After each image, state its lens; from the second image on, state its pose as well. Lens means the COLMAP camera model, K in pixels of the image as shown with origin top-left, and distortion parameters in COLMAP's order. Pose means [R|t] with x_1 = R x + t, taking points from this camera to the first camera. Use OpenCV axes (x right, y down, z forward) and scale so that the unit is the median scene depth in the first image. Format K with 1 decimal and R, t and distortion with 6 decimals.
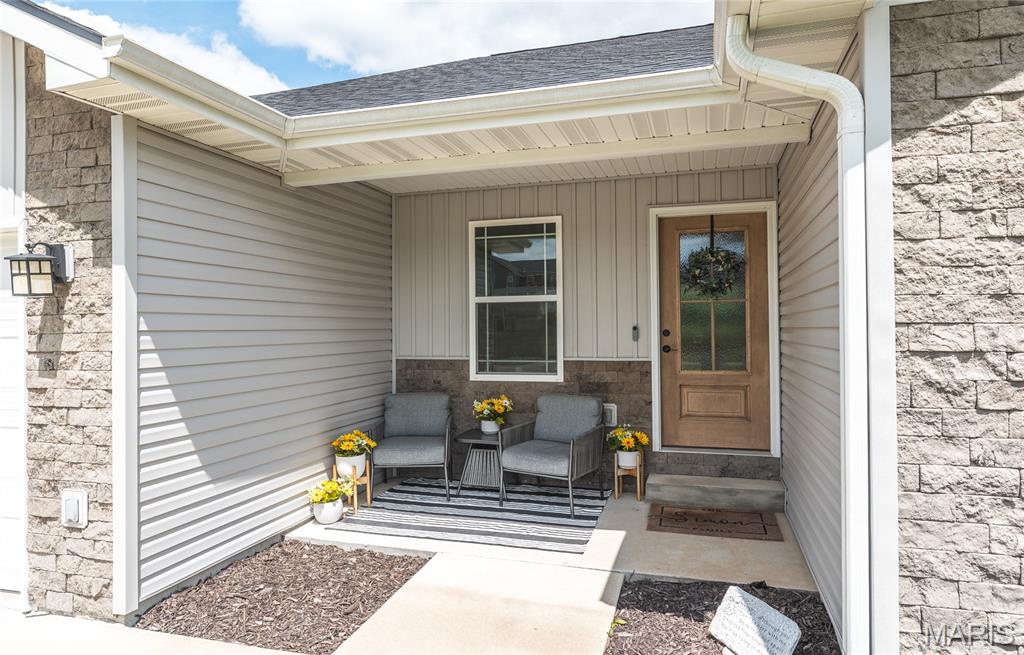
lens RADIAL K [[642.2, 0, 512.0], [0, 642.2, 327.5], [0, 0, 1]] dist [-0.001090, 0.001422]
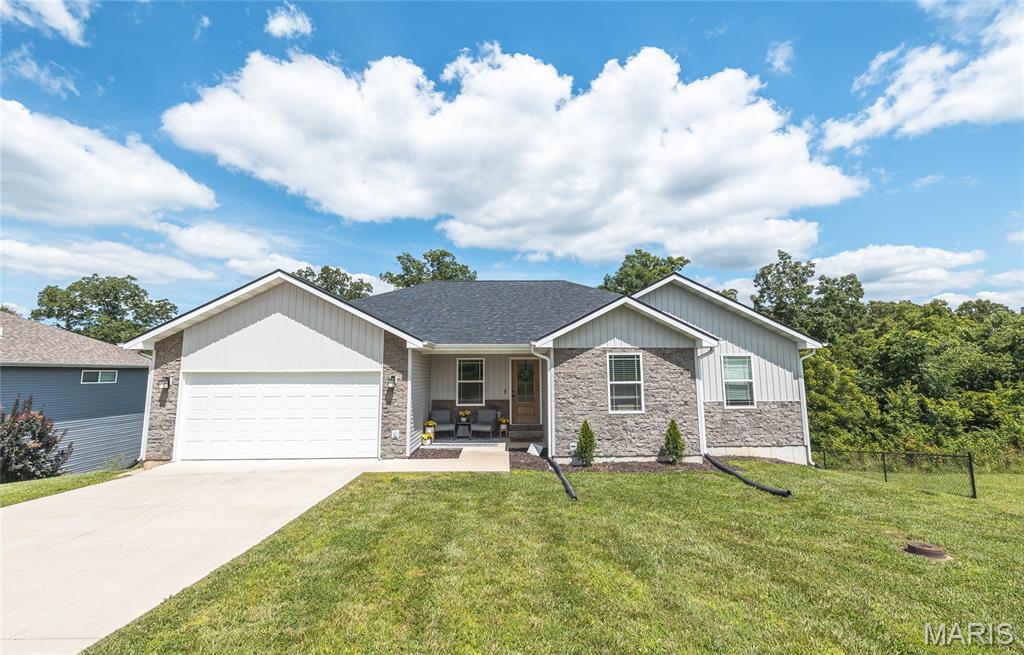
lens RADIAL K [[432.8, 0, 514.5], [0, 432.8, 319.8], [0, 0, 1]] dist [0.000609, -0.000043]
pose [[0.953291, 0.043299, 0.298935, -0.805365], [-0.005453, 0.991978, -0.126292, -0.136233], [-0.302005, 0.118763, 0.945880, -2.190421]]
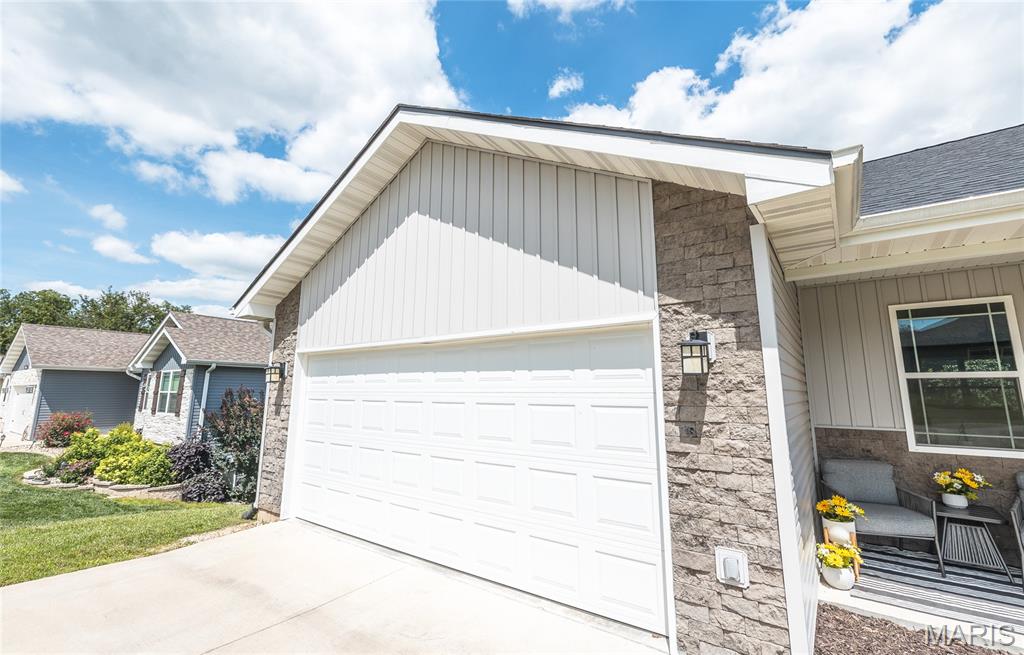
lens RADIAL K [[446.4, 0, 509.2], [0, 446.4, 318.4], [0, 0, 1]] dist [0.001142, 0.000037]
pose [[0.939534, -0.040541, -0.340047, -0.740764], [-0.014935, 0.987172, -0.158959, -0.014237], [0.342129, 0.154426, 0.926877, 0.081293]]
